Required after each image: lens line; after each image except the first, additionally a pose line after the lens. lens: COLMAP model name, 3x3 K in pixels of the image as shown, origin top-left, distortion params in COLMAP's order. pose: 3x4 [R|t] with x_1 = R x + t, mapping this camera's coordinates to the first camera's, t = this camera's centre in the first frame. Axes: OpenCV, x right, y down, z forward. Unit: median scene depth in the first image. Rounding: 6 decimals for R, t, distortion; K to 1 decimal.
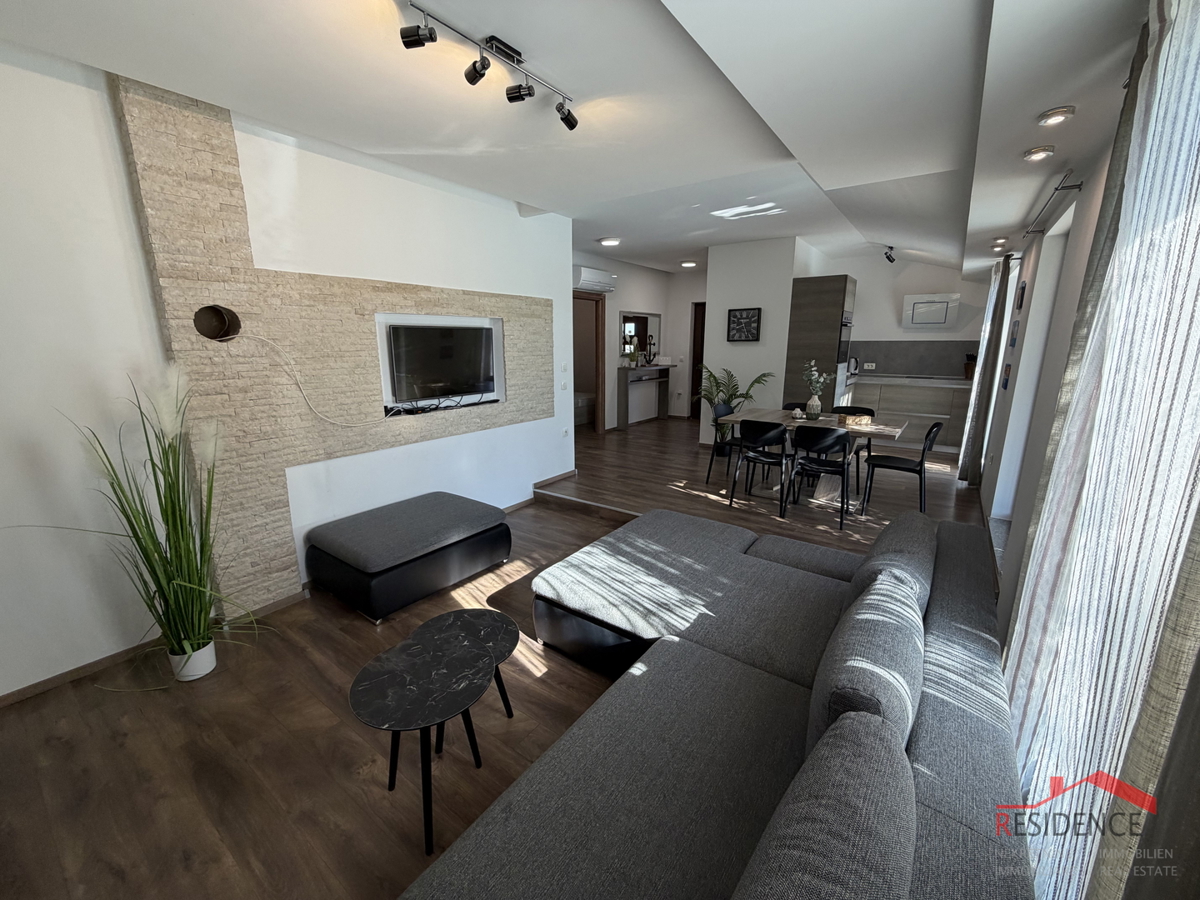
lens RADIAL K [[477.7, 0, 598.4], [0, 477.7, 450.8], [0, 0, 1]] dist [-0.001951, 0.000609]
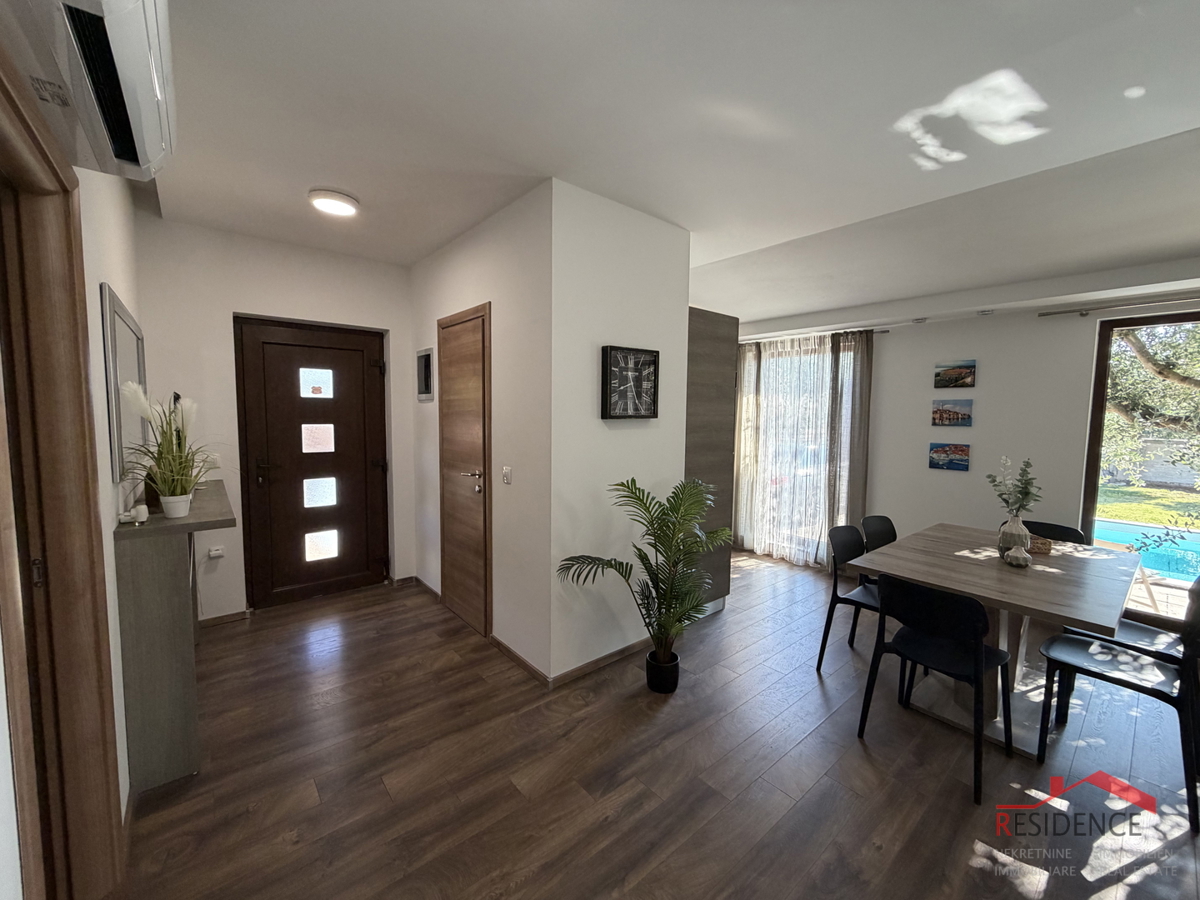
lens RADIAL K [[477.7, 0, 597.9], [0, 477.7, 452.7], [0, 0, 1]] dist [-0.001951, 0.000609]
pose [[0.246720, -0.078646, 0.965890, -0.205938], [0.203889, 0.978605, 0.027601, -0.303516], [-0.947396, 0.190124, 0.257477, 1.288648]]
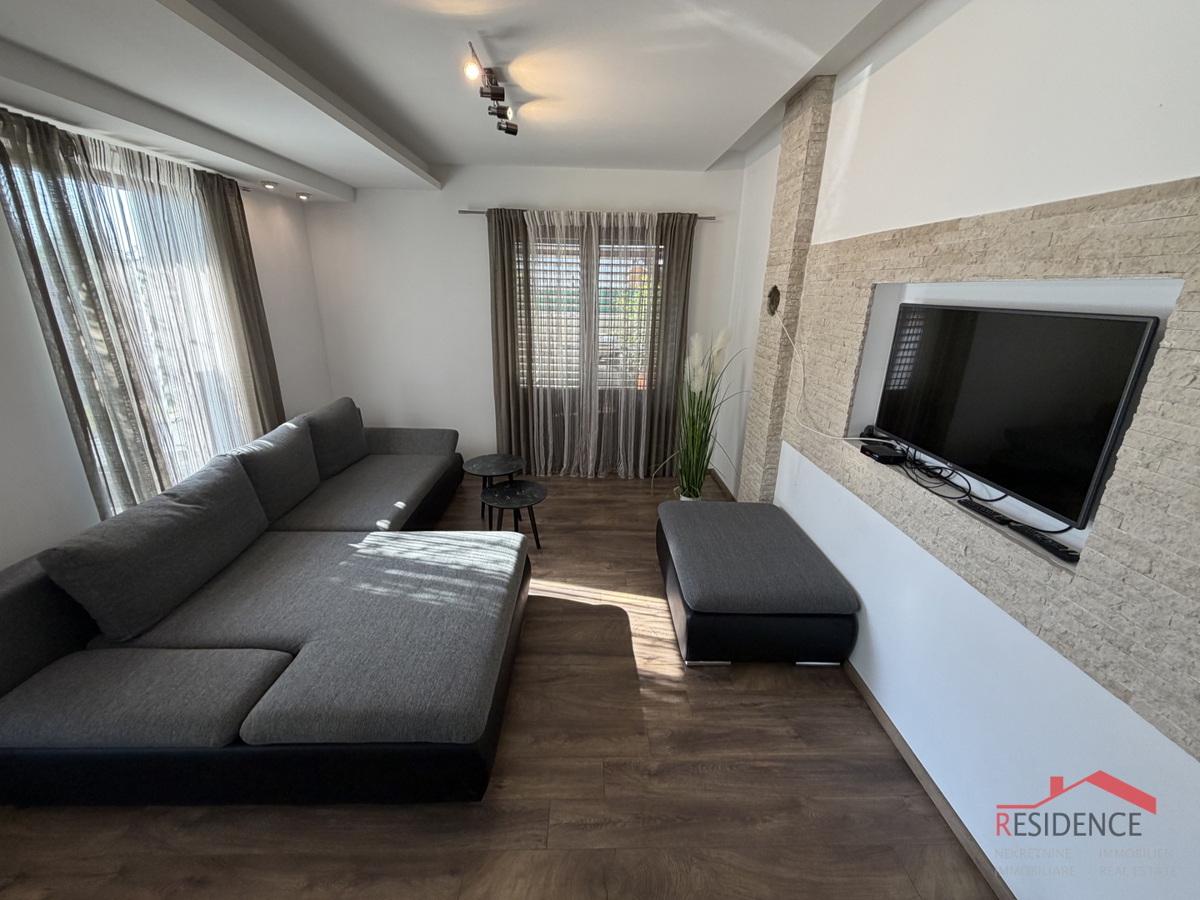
lens RADIAL K [[477.7, 0, 597.2], [0, 477.7, 447.9], [0, 0, 1]] dist [-0.001951, 0.000609]
pose [[-0.796234, 0.181397, -0.577154, 0.189518], [-0.152325, 0.863147, 0.481429, -0.263660], [0.585499, 0.471245, -0.659636, 0.984750]]
